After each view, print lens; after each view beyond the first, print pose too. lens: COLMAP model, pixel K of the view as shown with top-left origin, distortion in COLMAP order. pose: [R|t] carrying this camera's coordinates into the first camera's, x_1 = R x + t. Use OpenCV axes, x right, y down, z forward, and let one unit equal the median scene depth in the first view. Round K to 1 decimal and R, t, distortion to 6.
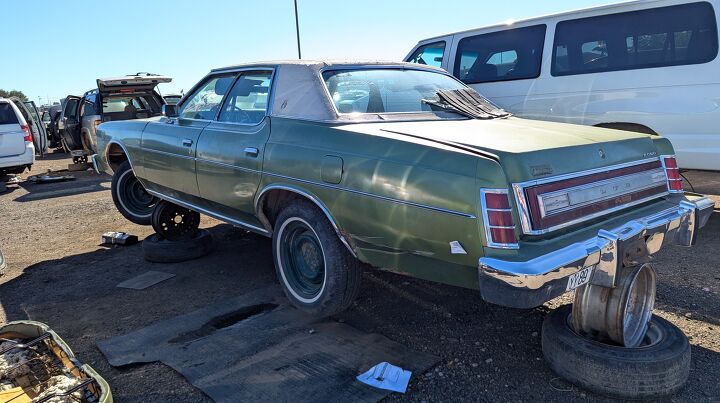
lens RADIAL K [[513.7, 0, 355.5], [0, 513.7, 188.0], [0, 0, 1]] dist [0.076752, -0.084202]
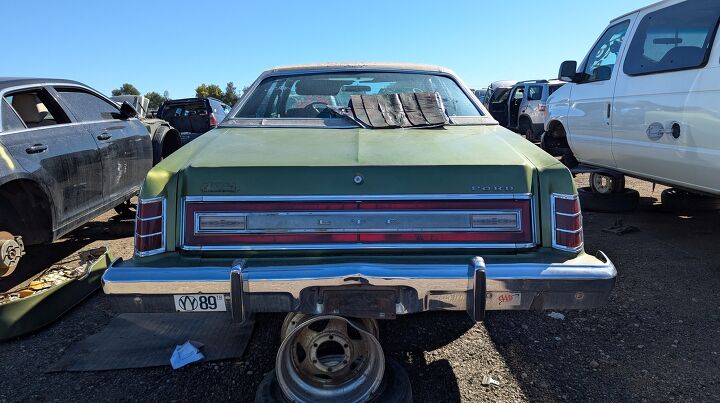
lens RADIAL K [[513.7, 0, 355.5], [0, 513.7, 188.0], [0, 0, 1]] dist [0.076752, -0.084202]
pose [[0.754881, 0.121336, -0.644540, 0.833577], [-0.104432, 0.992437, 0.064518, -0.086724], [0.647494, 0.018607, 0.761843, 0.300840]]
